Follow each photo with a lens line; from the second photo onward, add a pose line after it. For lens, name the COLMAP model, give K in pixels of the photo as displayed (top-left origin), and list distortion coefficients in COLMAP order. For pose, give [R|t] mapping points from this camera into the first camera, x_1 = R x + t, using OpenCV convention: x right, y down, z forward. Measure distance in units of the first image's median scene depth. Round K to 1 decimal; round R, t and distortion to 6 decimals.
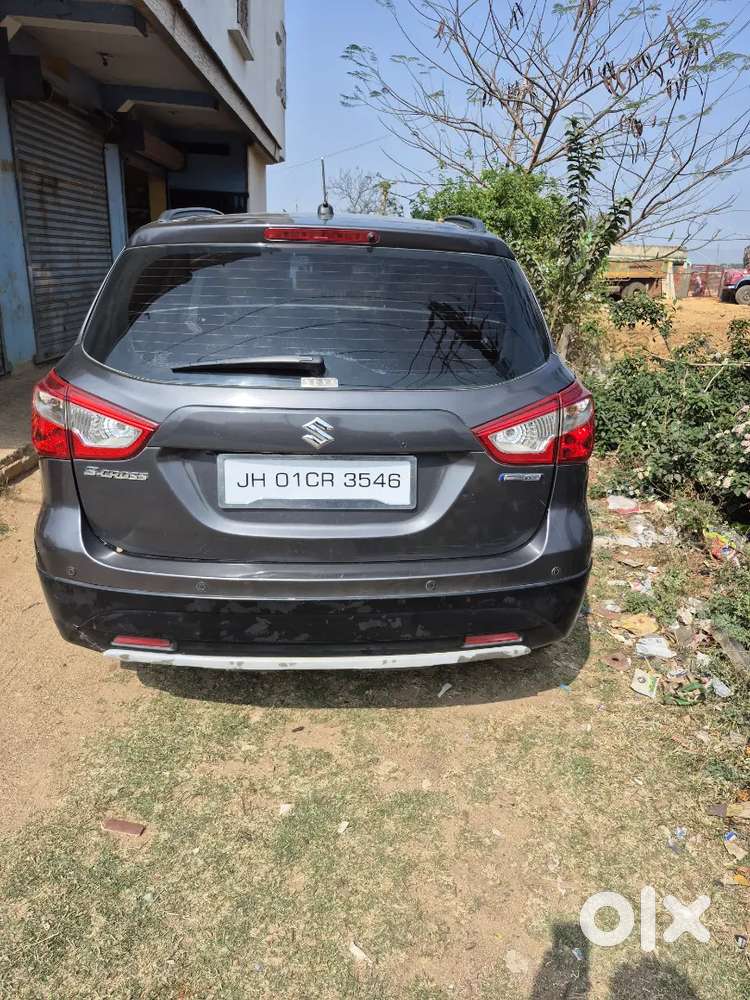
lens RADIAL K [[703.9, 0, 386.1], [0, 703.9, 502.6], [0, 0, 1]] dist [0.057026, -0.054779]
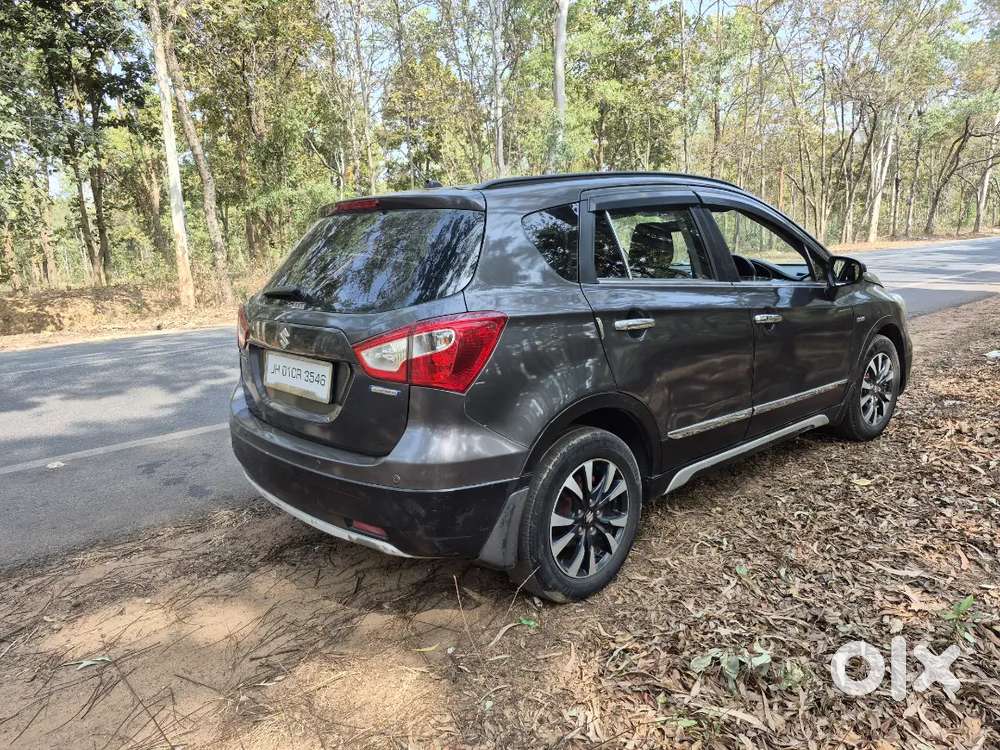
lens RADIAL K [[703.9, 0, 493.5], [0, 703.9, 372.5], [0, 0, 1]] dist [0.057026, -0.054779]
pose [[0.623633, 0.097845, -0.775570, 1.218408], [-0.202631, 0.978458, -0.039493, -0.057113], [0.754998, 0.181784, 0.630026, 0.400243]]
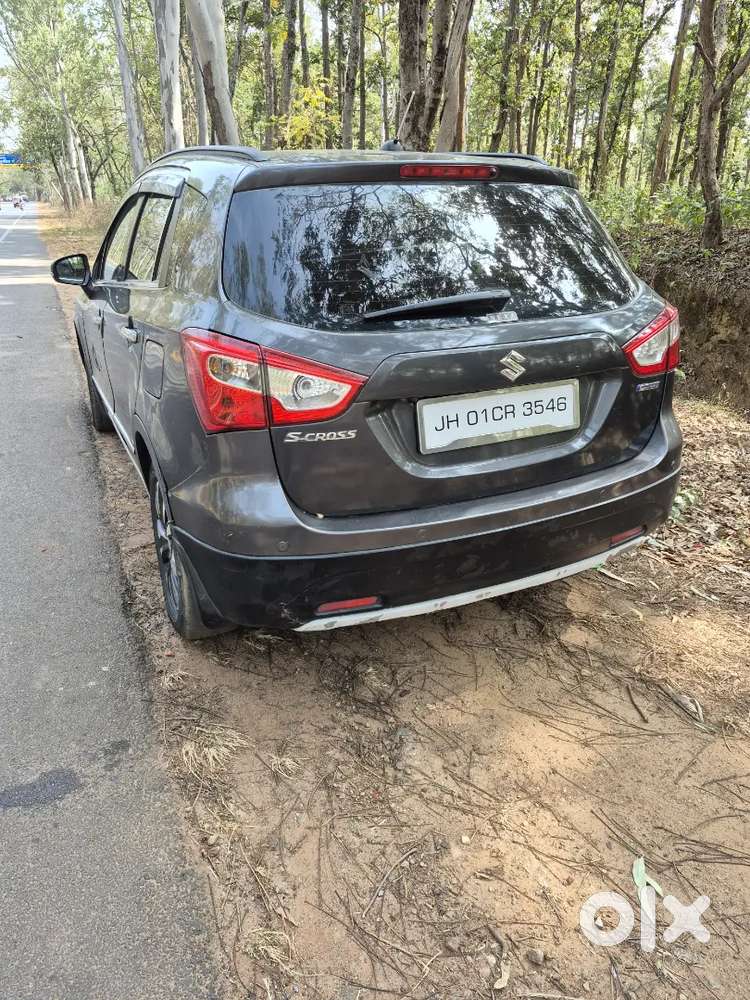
lens RADIAL K [[703.9, 0, 369.5], [0, 703.9, 491.6], [0, 0, 1]] dist [0.057026, -0.054779]
pose [[0.923853, -0.174752, 0.340525, -0.638771], [0.154875, 0.984276, 0.084934, -0.036393], [-0.350013, -0.025728, 0.936391, 0.091130]]
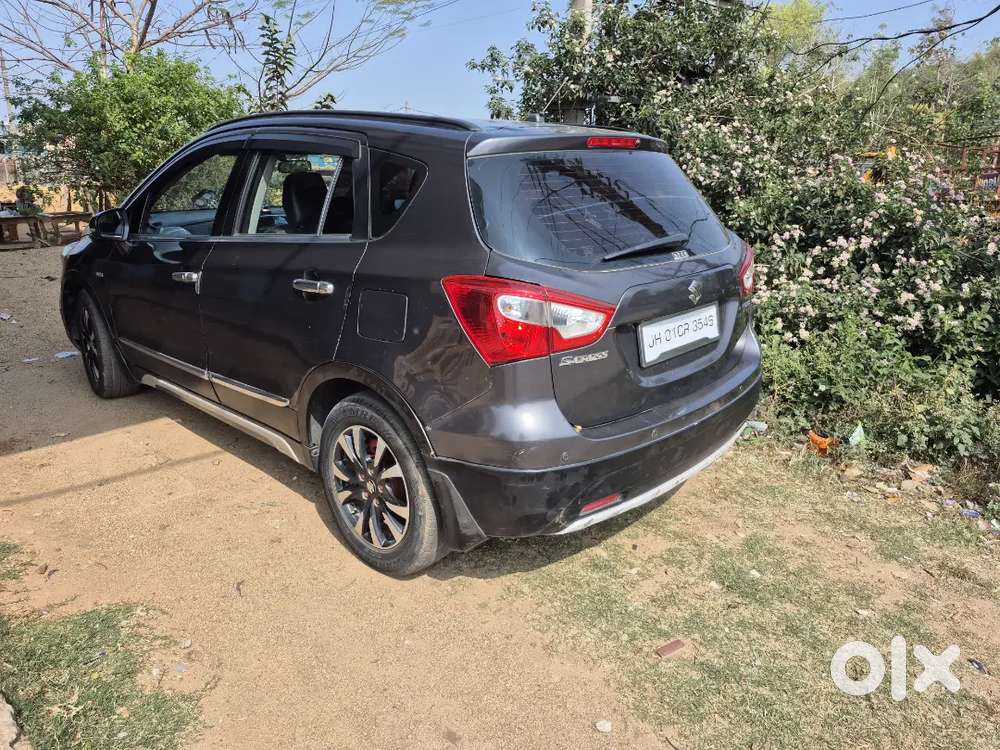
lens RADIAL K [[703.9, 0, 515.1], [0, 703.9, 355.7], [0, 0, 1]] dist [0.057026, -0.054779]
pose [[0.712614, -0.211976, 0.668766, -1.178536], [0.237699, 0.969830, 0.054118, -0.128153], [-0.660061, 0.120399, 0.741501, 0.236640]]
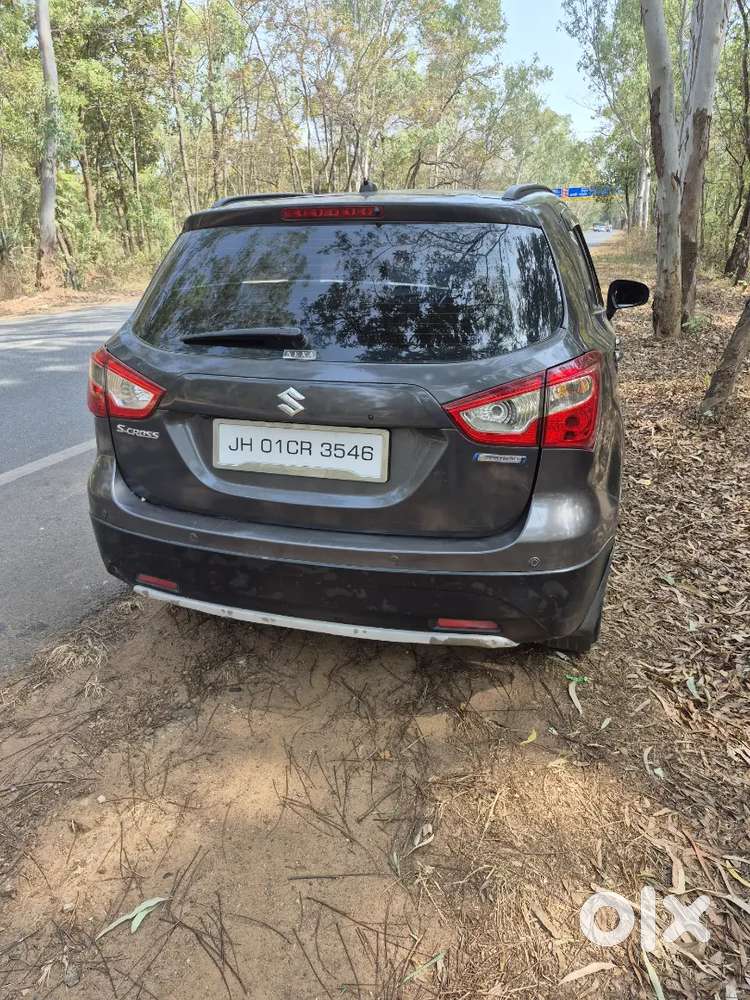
lens RADIAL K [[703.9, 0, 362.1], [0, 703.9, 489.7], [0, 0, 1]] dist [0.057026, -0.054779]
pose [[0.936546, 0.079576, -0.341394, 0.348866], [-0.076745, 0.996812, 0.021814, -0.000559], [0.342042, 0.005771, 0.939667, 0.048924]]
